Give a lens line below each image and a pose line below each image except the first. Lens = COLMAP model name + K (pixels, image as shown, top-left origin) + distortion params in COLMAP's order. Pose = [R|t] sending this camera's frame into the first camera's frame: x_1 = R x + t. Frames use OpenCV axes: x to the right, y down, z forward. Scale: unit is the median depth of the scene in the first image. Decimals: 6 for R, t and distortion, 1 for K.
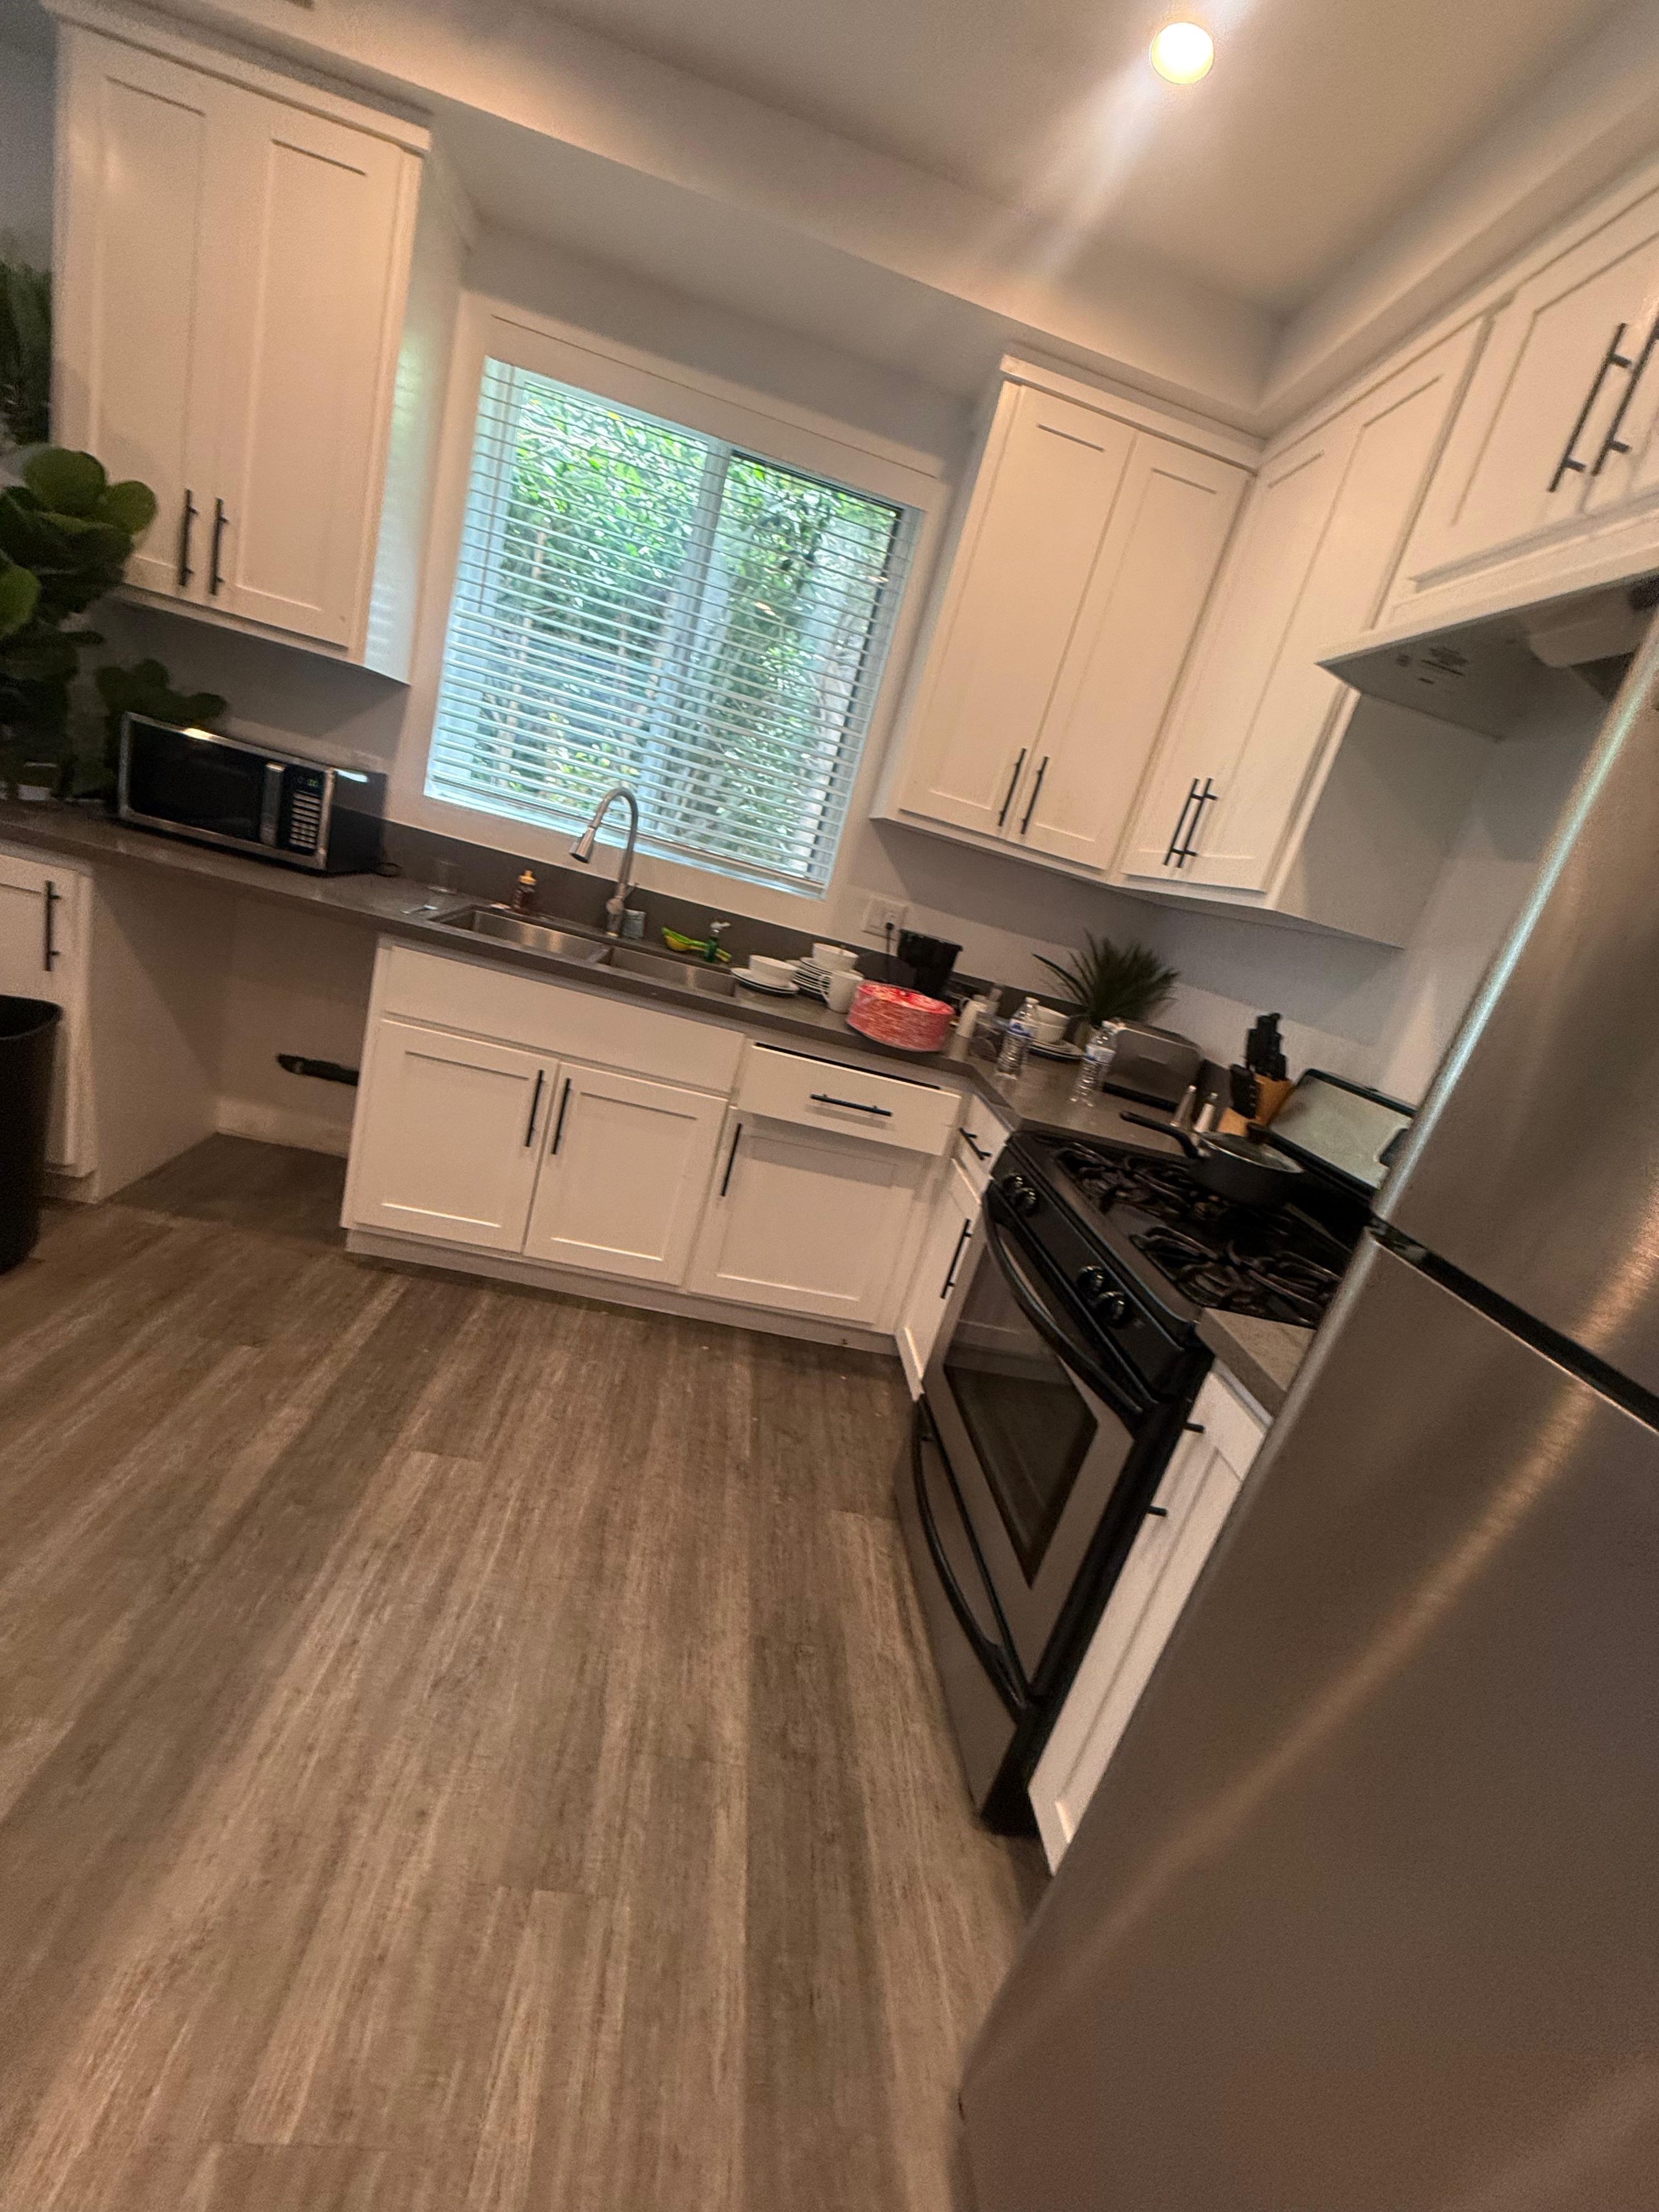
lens RADIAL K [[878.7, 0, 827.3], [0, 878.7, 1102.7], [0, 0, 1]] dist [-0.002297, -0.000273]
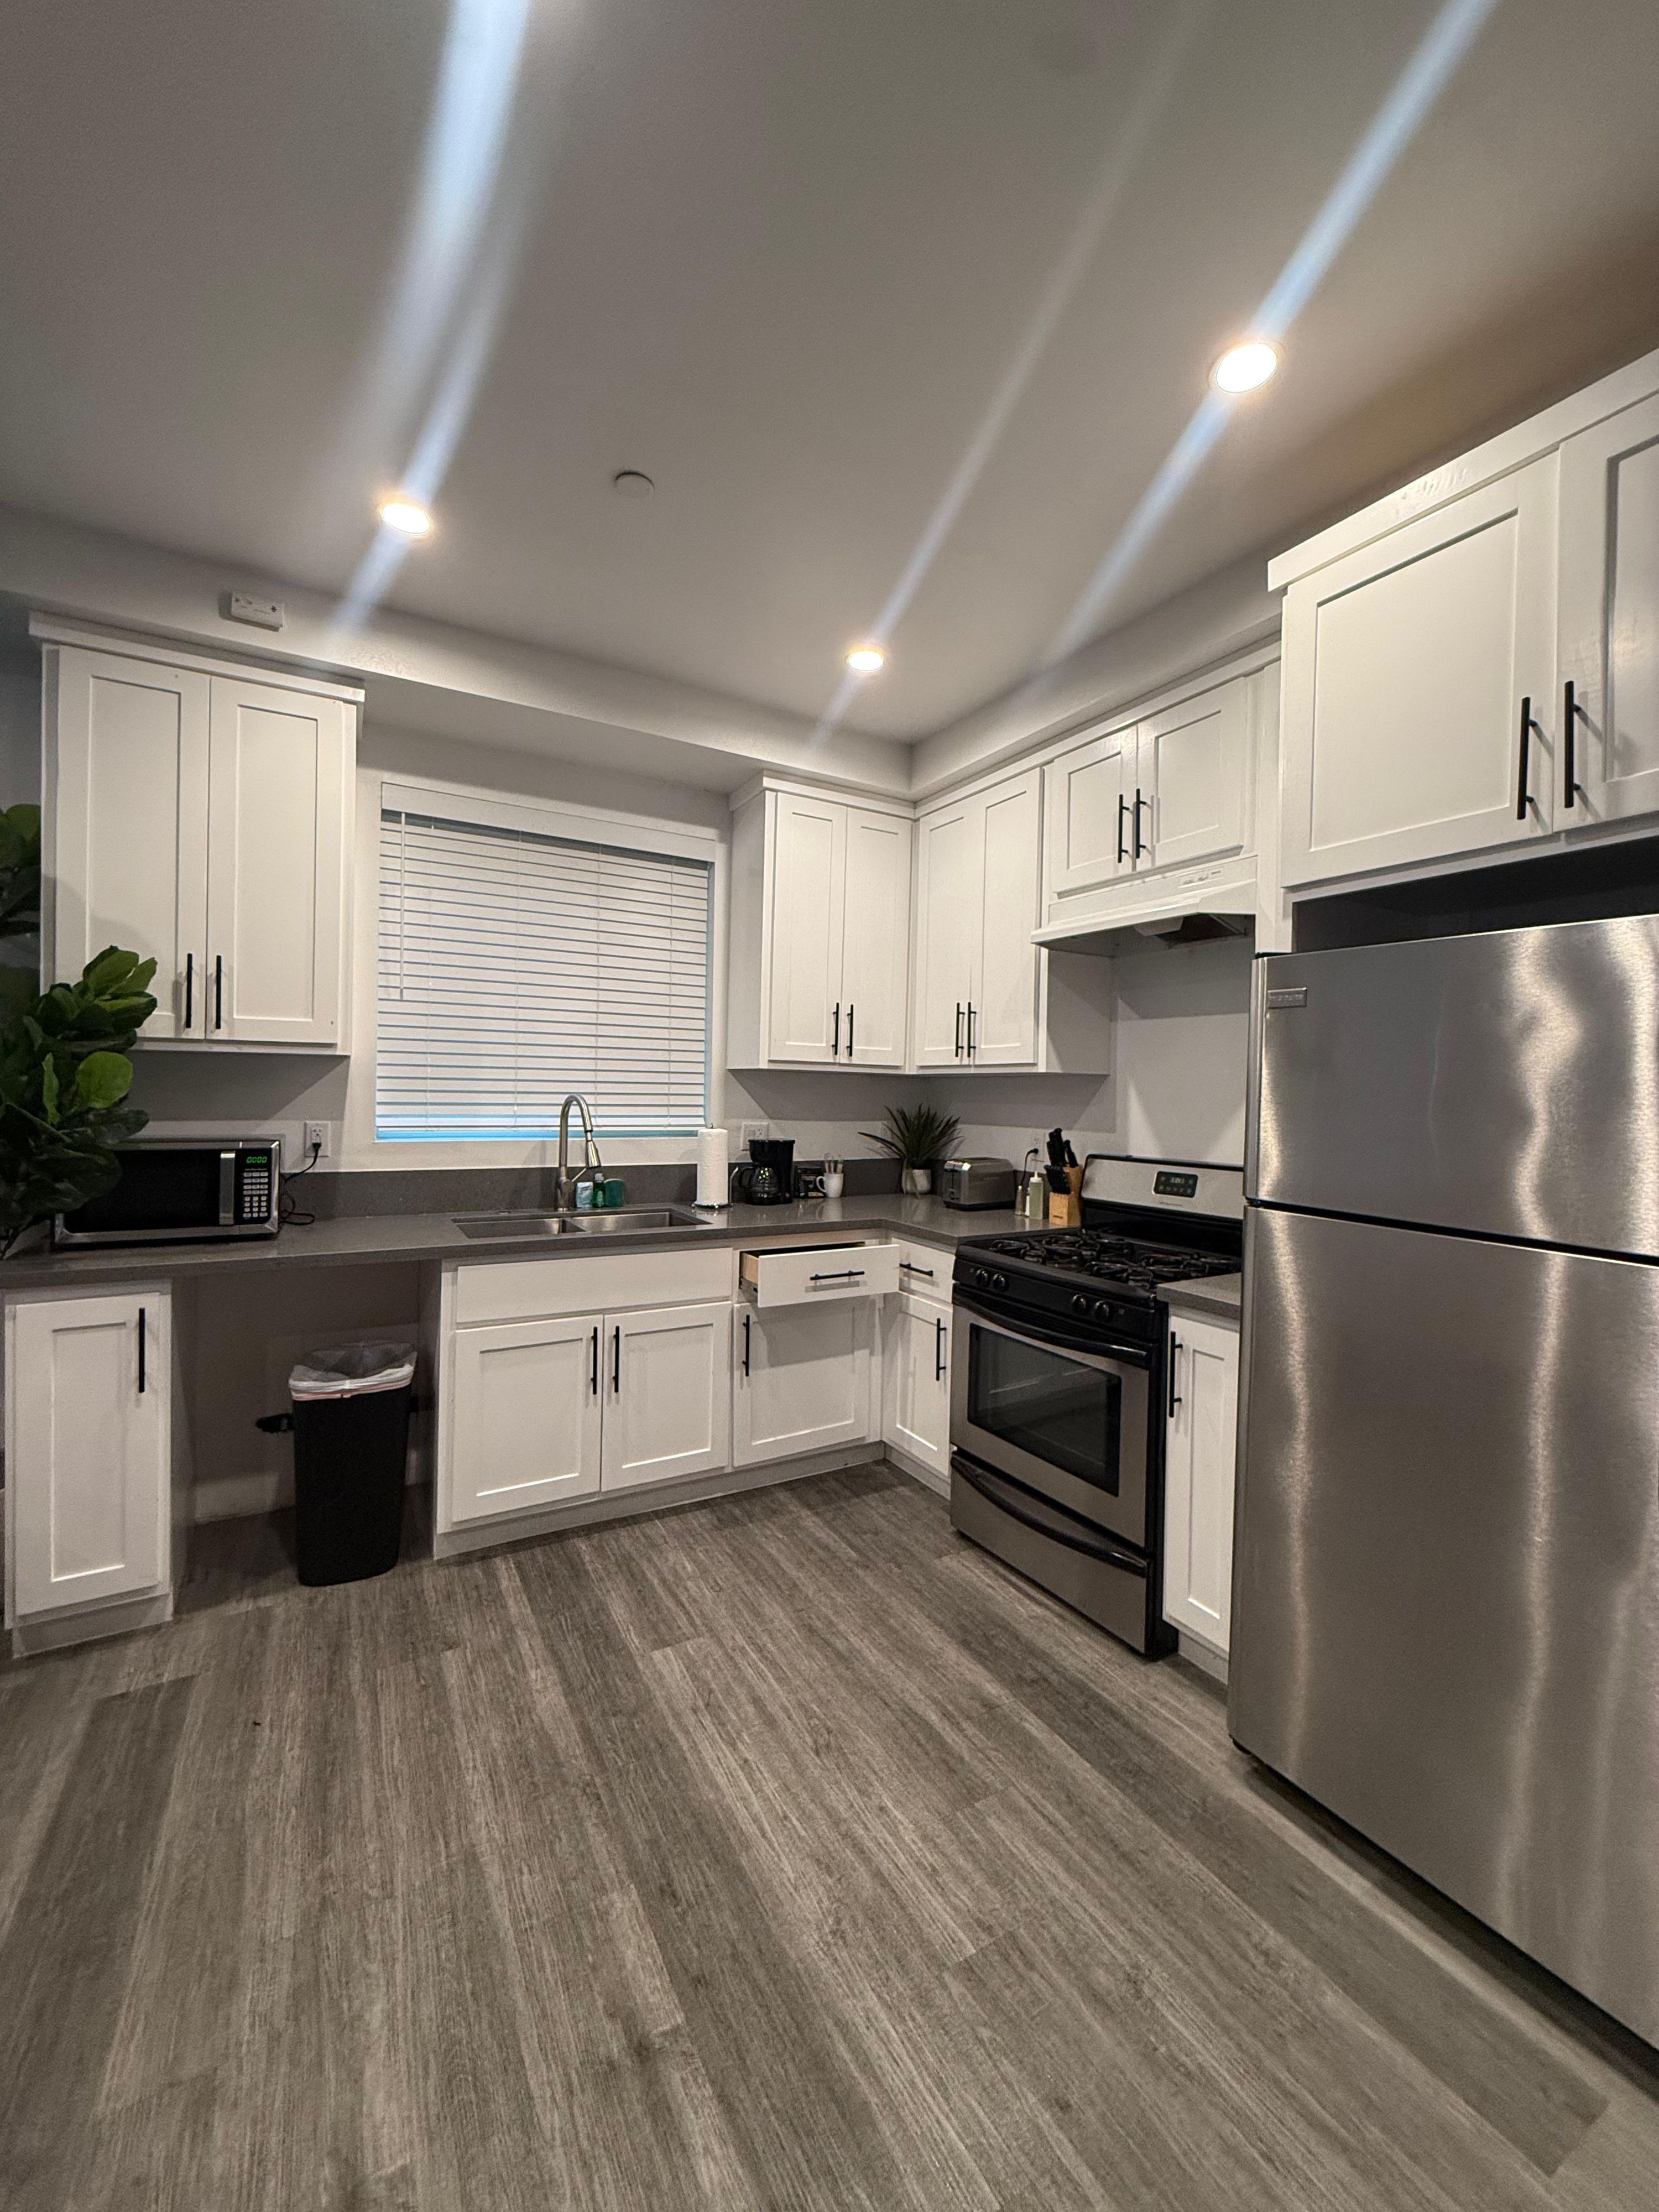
lens RADIAL K [[878.7, 0, 831.9], [0, 878.7, 1104.9], [0, 0, 1]] dist [-0.002297, -0.000273]
pose [[0.880135, -0.250332, 0.403356, -0.486335], [0.325358, 0.936815, -0.128533, -0.067494], [-0.345694, 0.244362, 0.905971, -0.331253]]
